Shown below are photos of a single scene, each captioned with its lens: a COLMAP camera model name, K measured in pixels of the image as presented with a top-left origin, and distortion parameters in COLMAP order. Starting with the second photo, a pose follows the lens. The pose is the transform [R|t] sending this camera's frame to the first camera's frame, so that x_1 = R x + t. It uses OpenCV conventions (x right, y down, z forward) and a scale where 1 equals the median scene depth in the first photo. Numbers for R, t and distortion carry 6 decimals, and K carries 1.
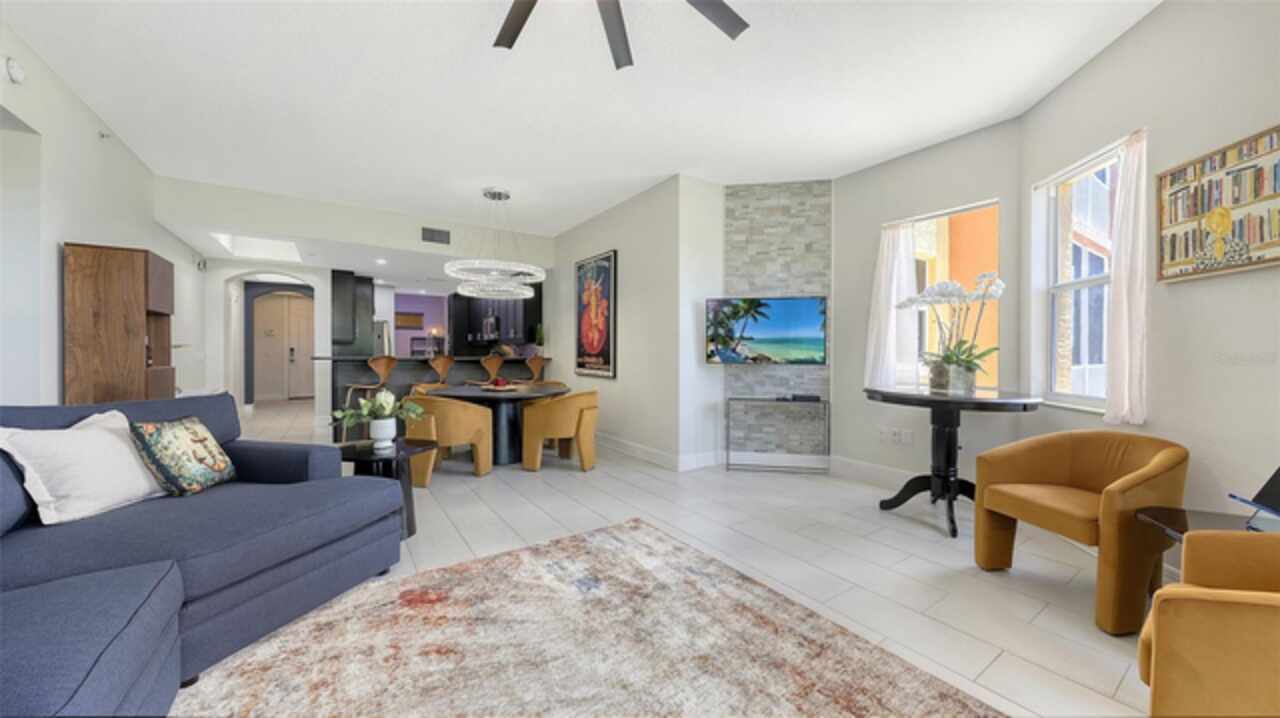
lens RADIAL K [[451.0, 0, 643.6], [0, 451.0, 358.4], [0, 0, 1]] dist [0.000124, -0.000010]
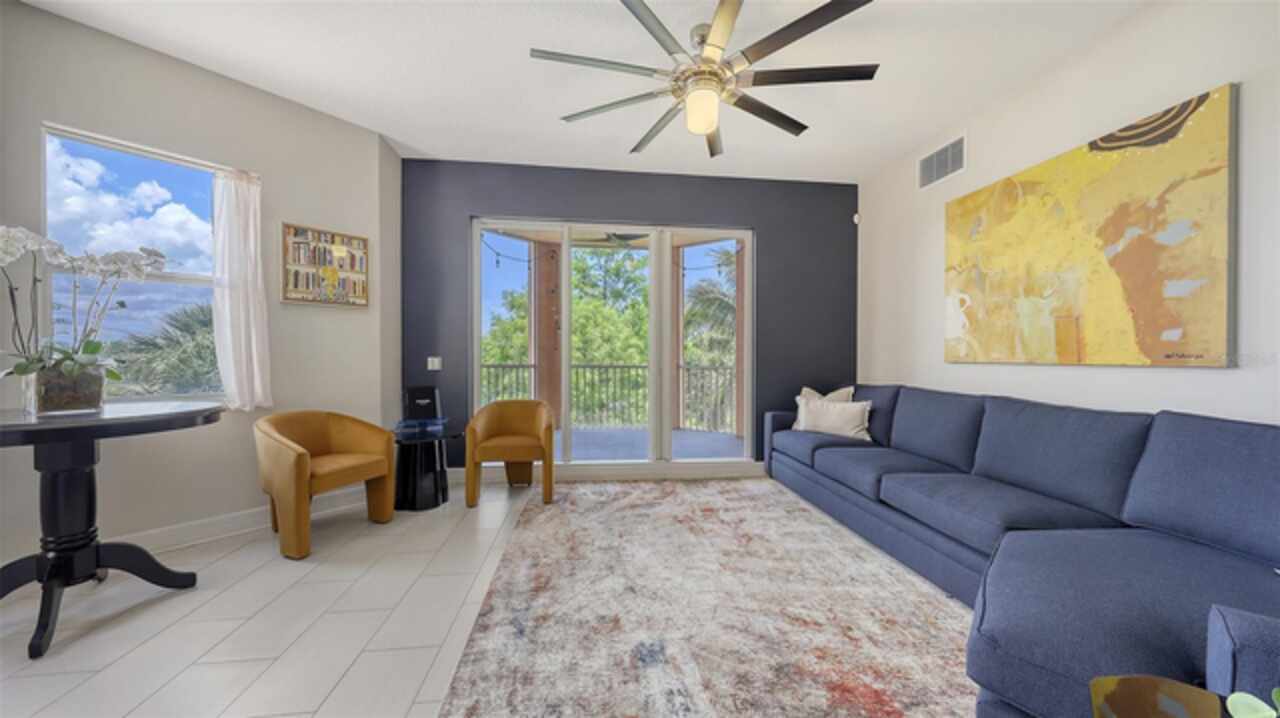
lens RADIAL K [[451.0, 0, 642.8], [0, 451.0, 356.3], [0, 0, 1]] dist [0.000124, -0.000010]
pose [[-0.887521, -0.014117, 0.460552, -0.516944], [-0.005936, 0.999798, 0.019207, -0.034768], [-0.460730, 0.014312, -0.887425, 1.870100]]
